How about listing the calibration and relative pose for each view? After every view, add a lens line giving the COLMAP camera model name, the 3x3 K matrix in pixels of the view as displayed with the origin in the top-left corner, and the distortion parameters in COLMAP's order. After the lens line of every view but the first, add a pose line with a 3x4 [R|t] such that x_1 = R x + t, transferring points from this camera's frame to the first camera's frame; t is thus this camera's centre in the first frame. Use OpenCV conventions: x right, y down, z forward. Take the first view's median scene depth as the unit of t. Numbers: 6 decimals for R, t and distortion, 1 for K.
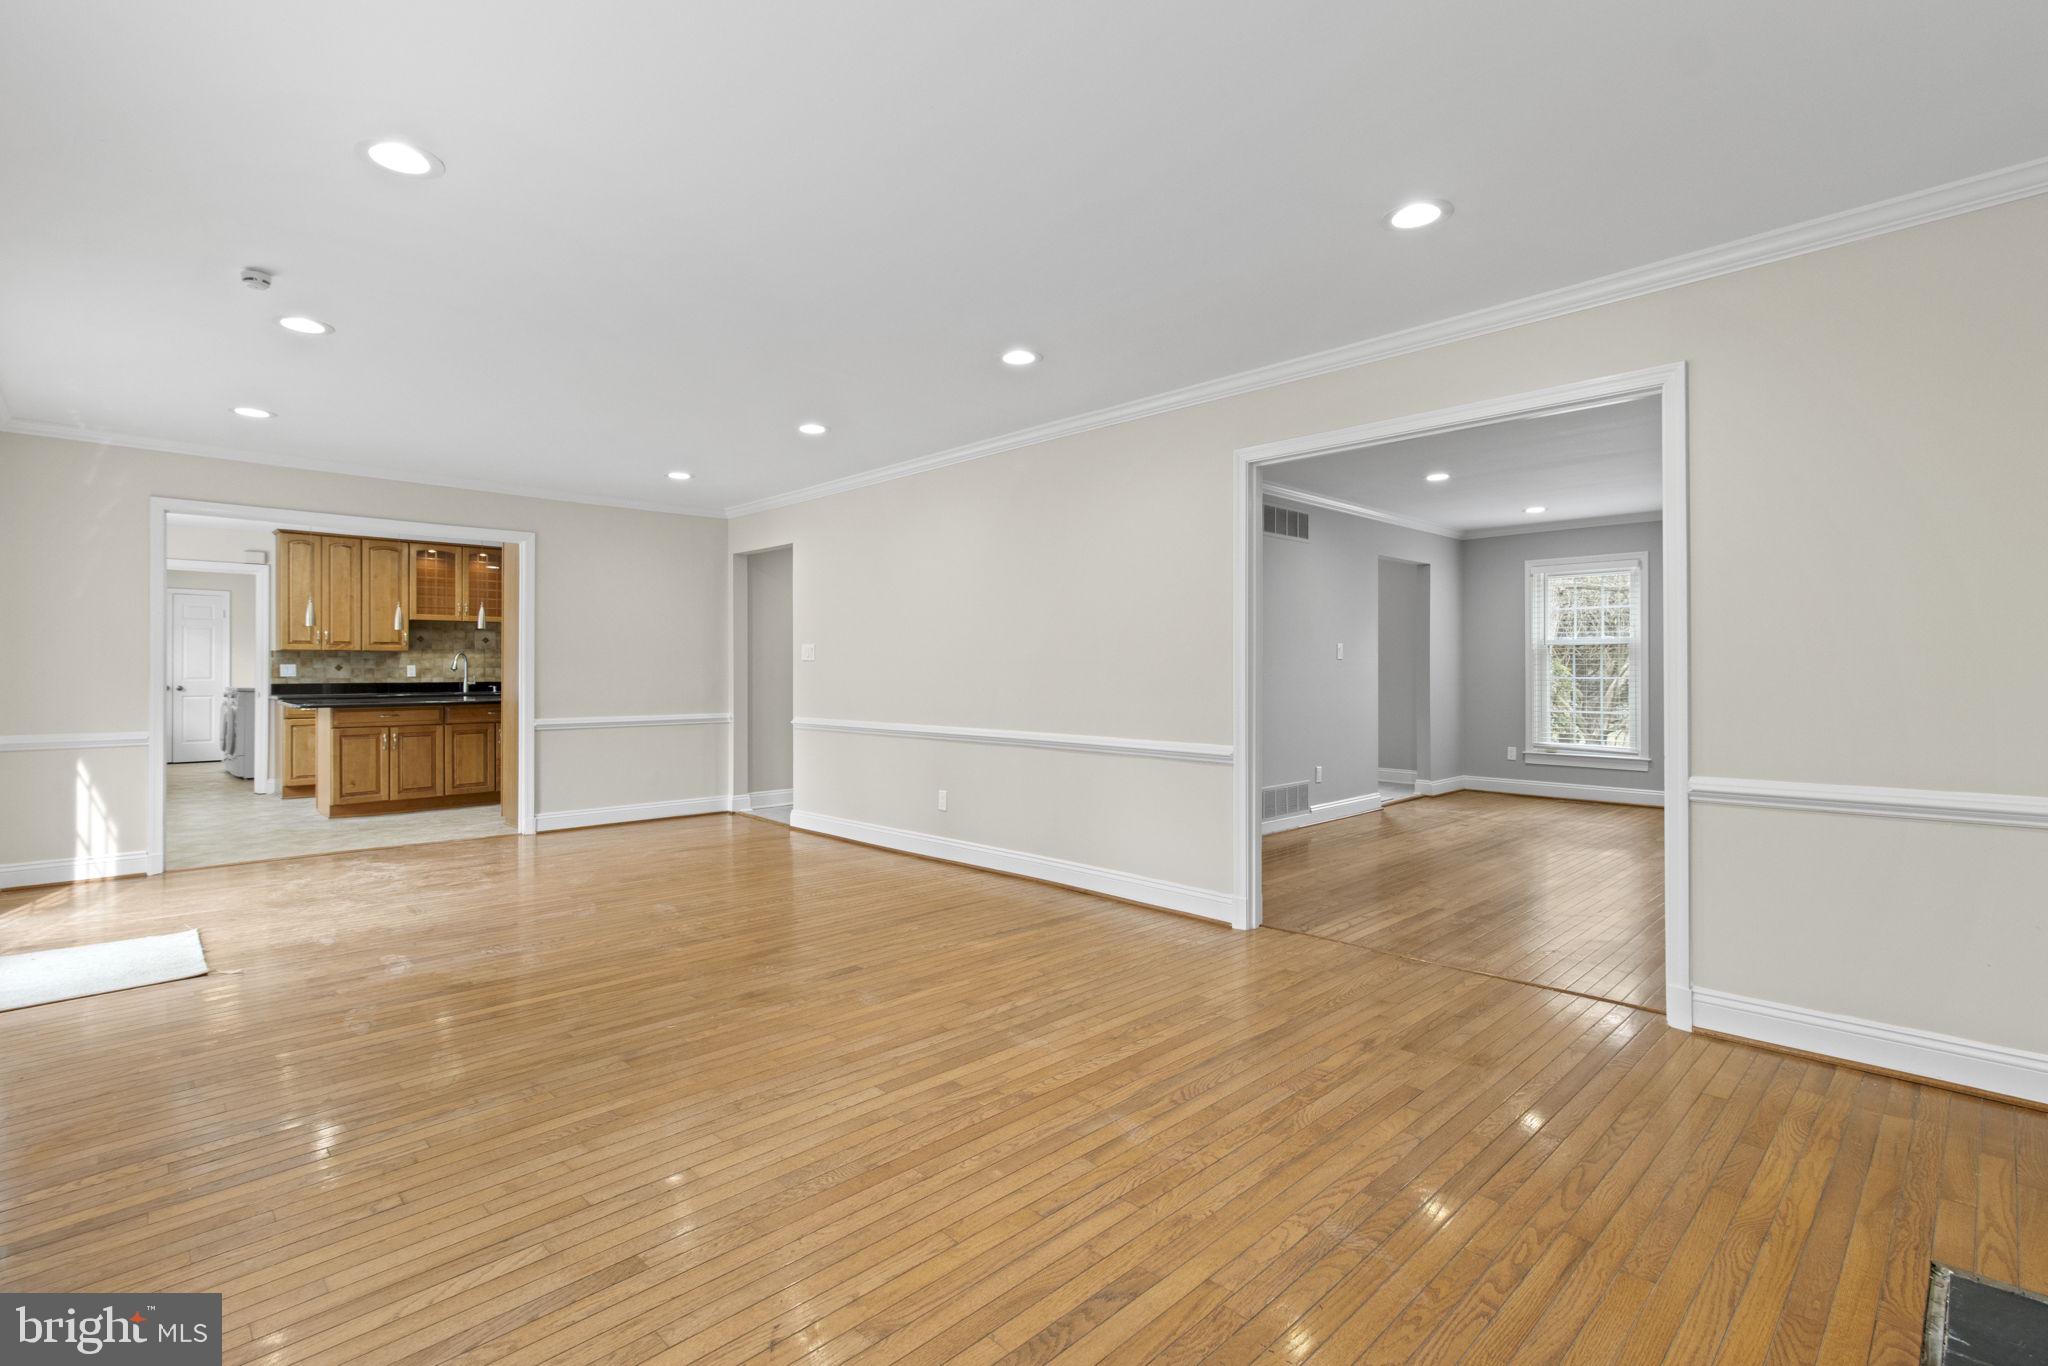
lens RADIAL K [[945.8, 0, 1027.3], [0, 945.8, 664.4], [0, 0, 1]] dist [-0.002766, 0.000036]
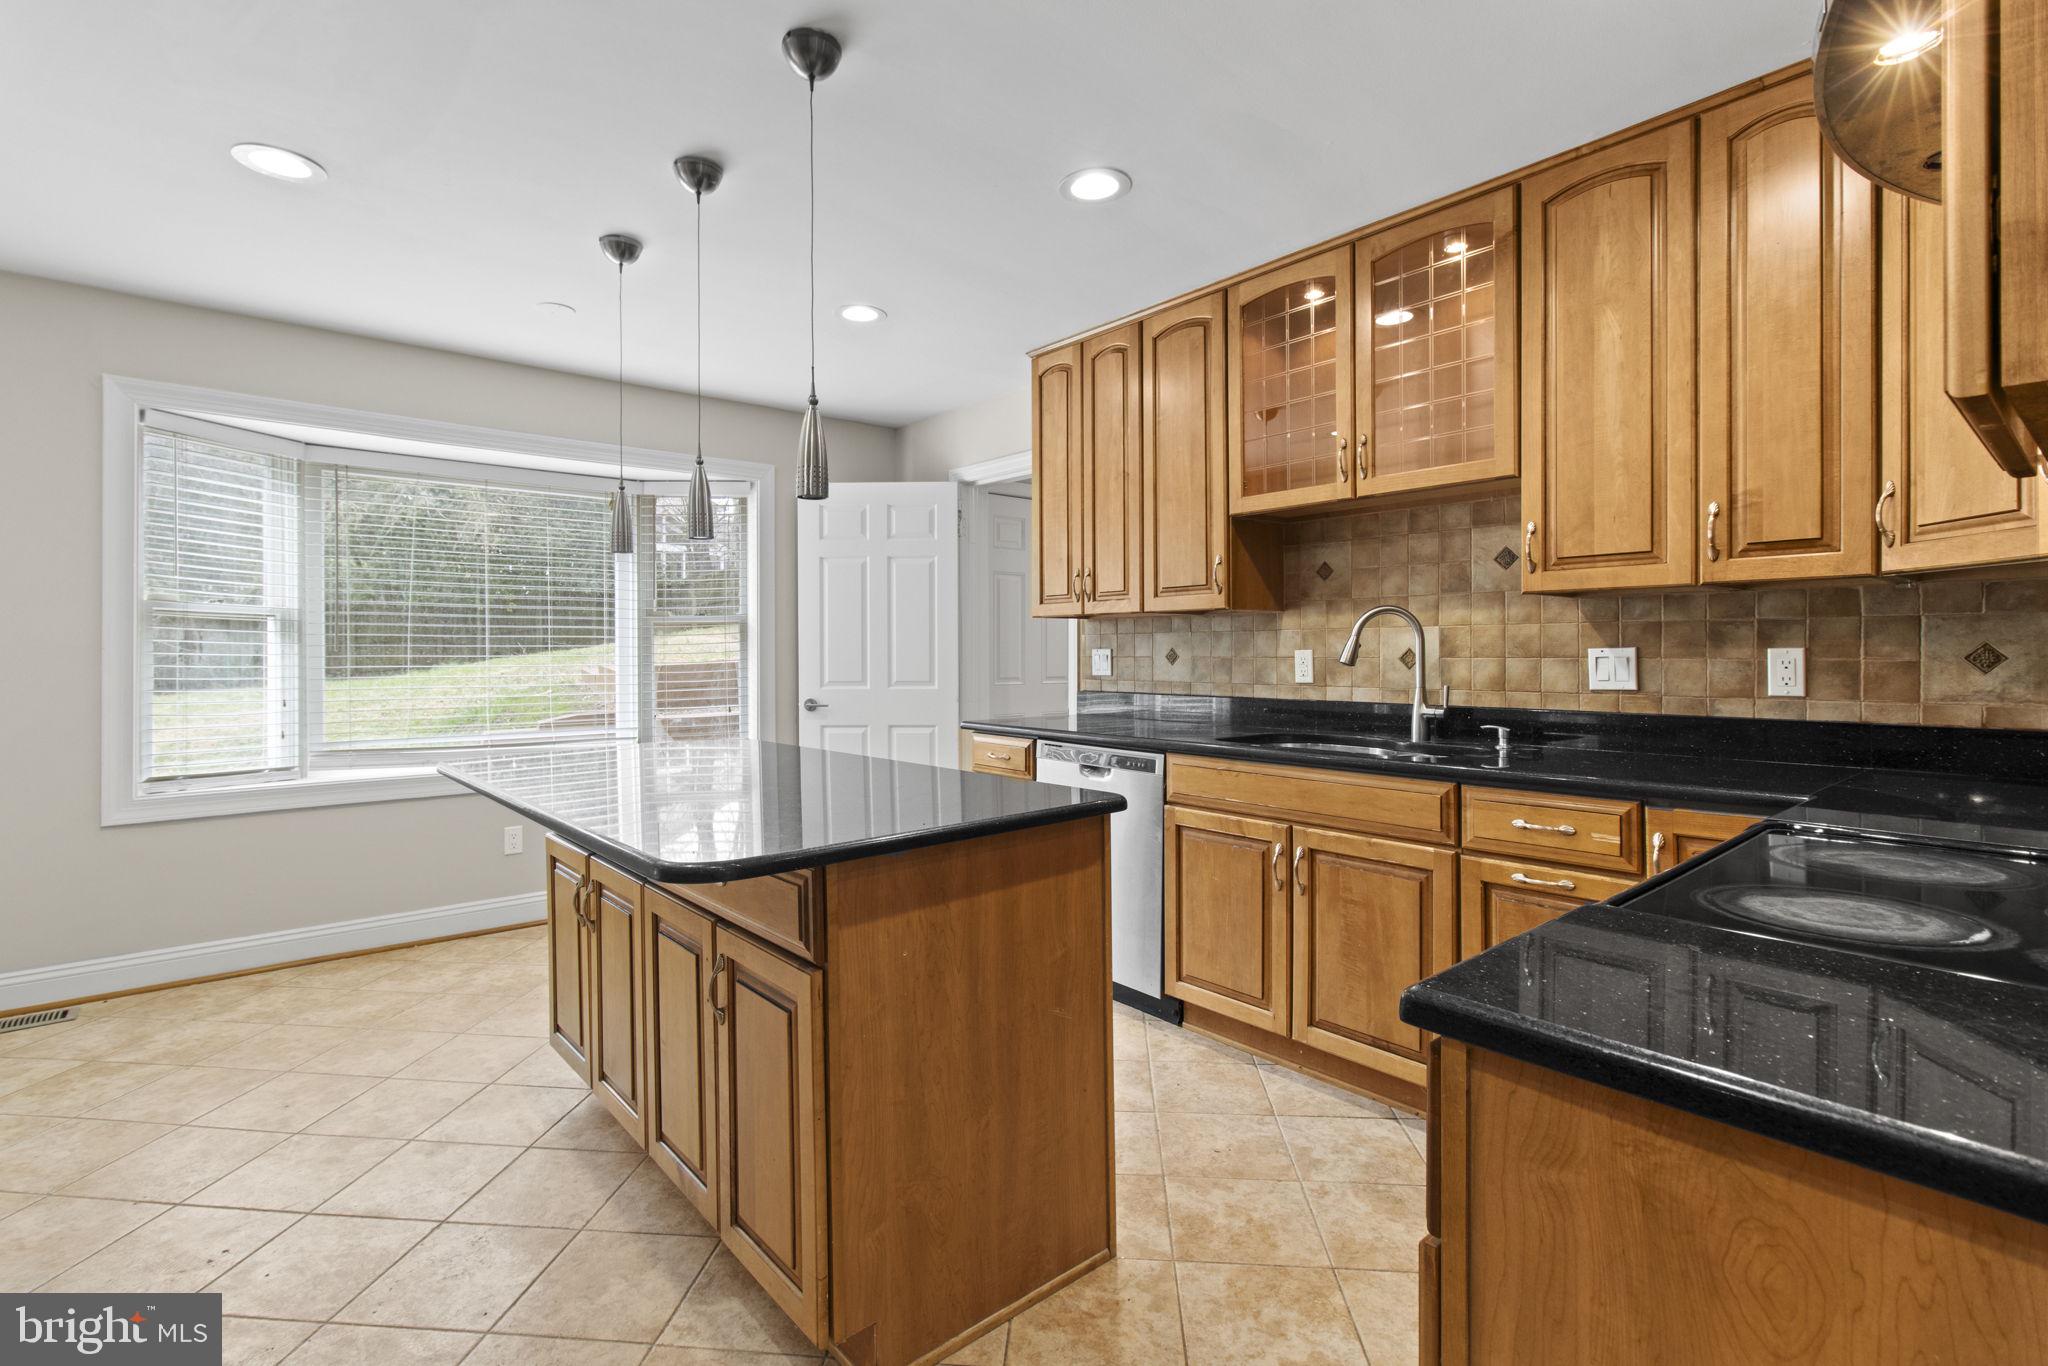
lens RADIAL K [[945.8, 0, 1027.3], [0, 945.8, 664.4], [0, 0, 1]] dist [-0.002766, 0.000036]
pose [[-0.064315, 0.016914, -0.997786, -0.326754], [0.009605, 0.999821, 0.016330, -0.000346], [0.997883, -0.008533, -0.064466, 0.999572]]
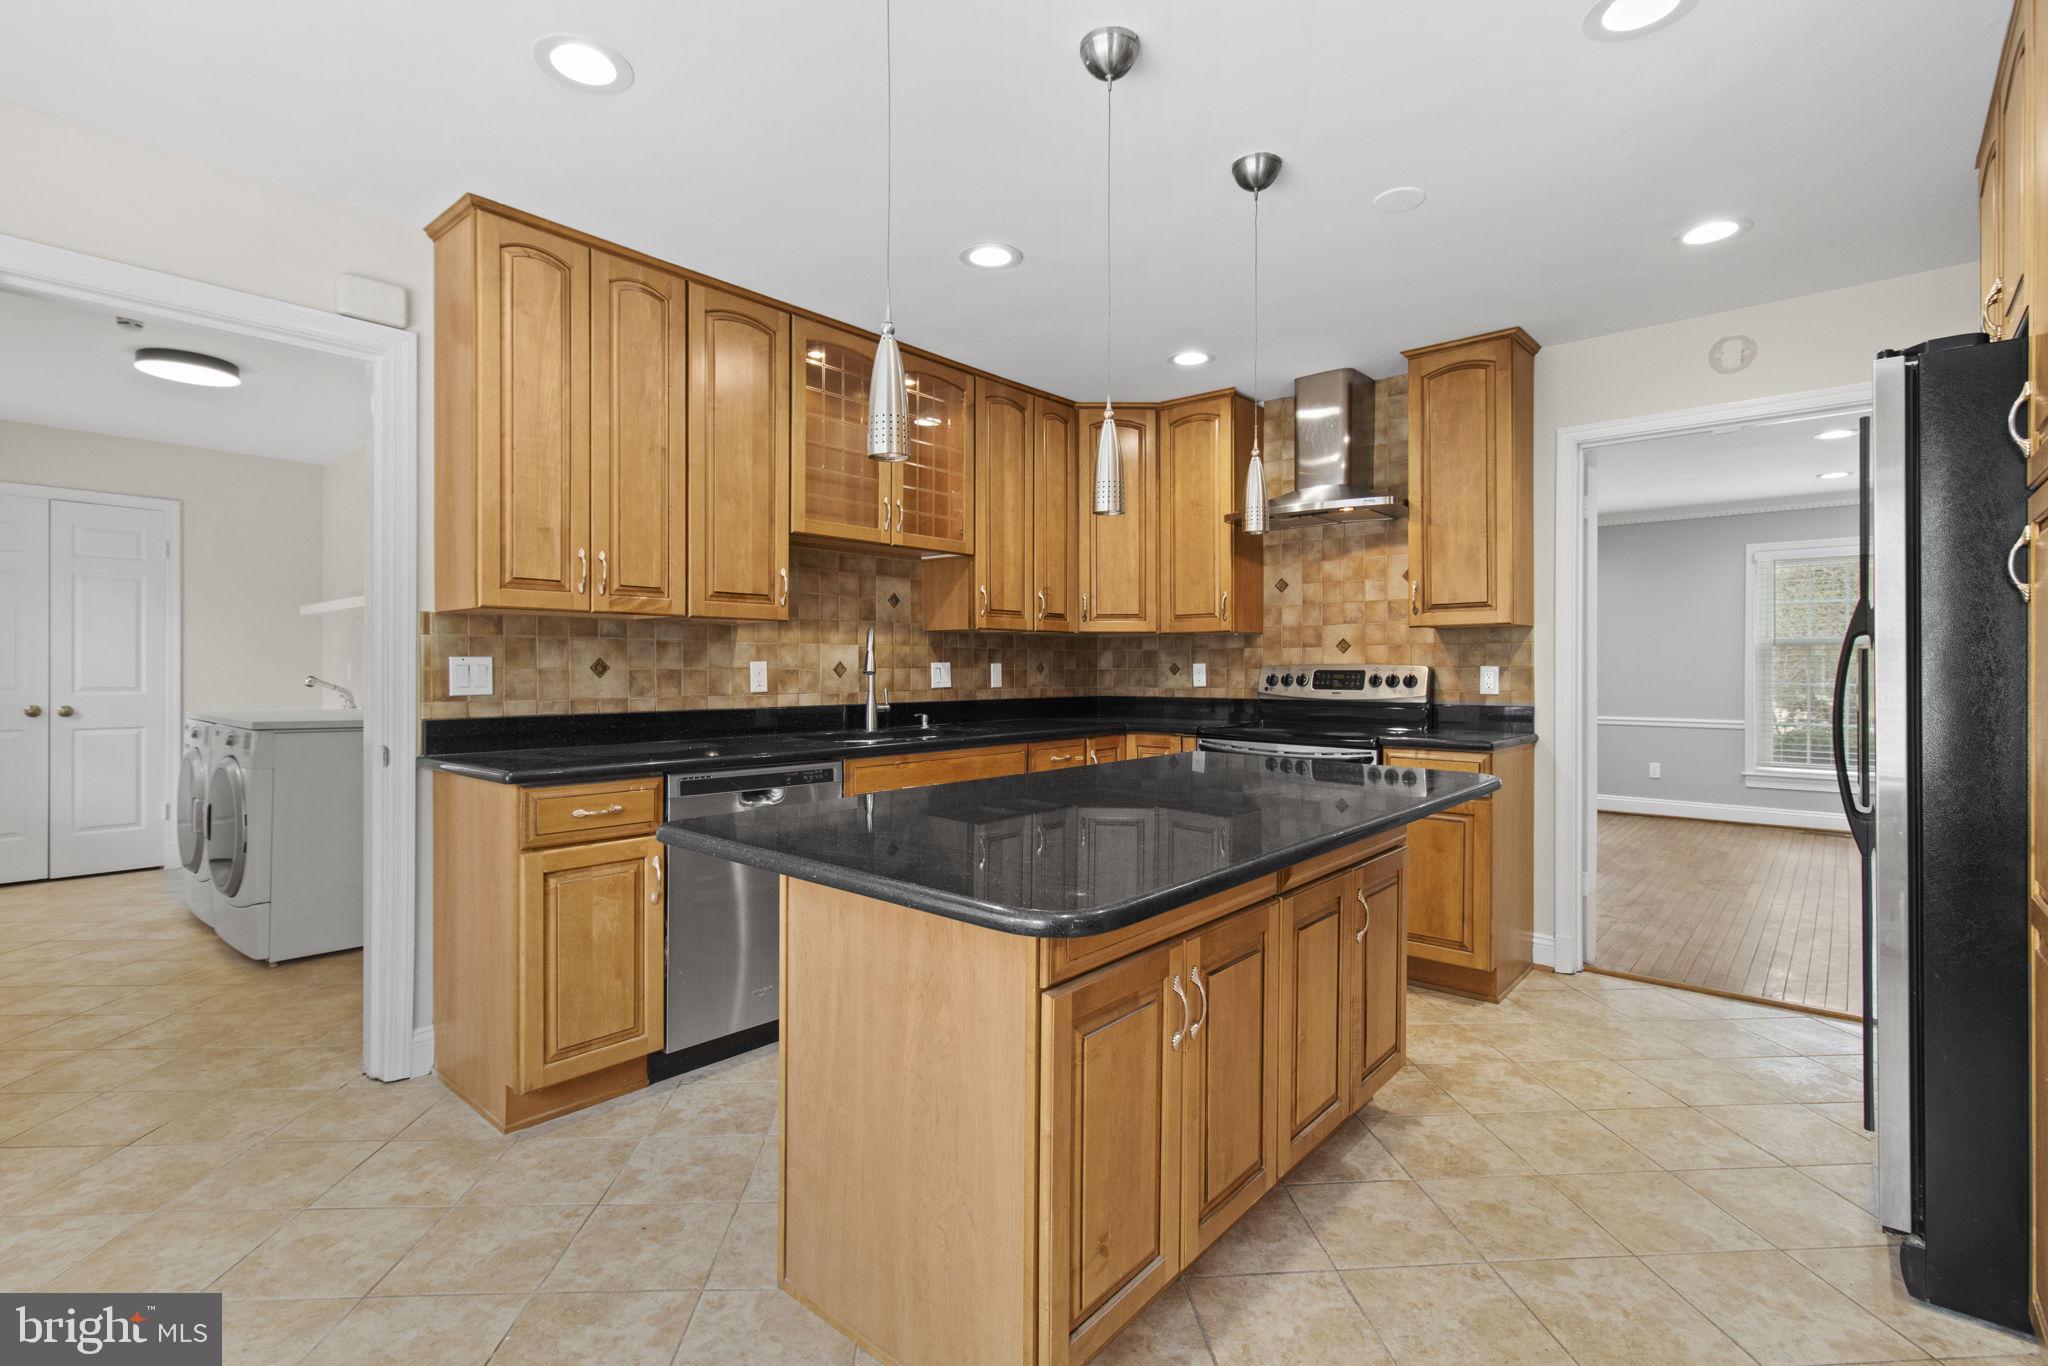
lens RADIAL K [[944.1, 0, 1016.7], [0, 944.1, 670.0], [0, 0, 1]] dist [0.000770, 0.000026]
pose [[0.997108, 0.002507, 0.075955, -0.628187], [-0.002924, 0.999981, 0.005391, 0.002228], [-0.075940, -0.005598, 0.997097, 0.675310]]
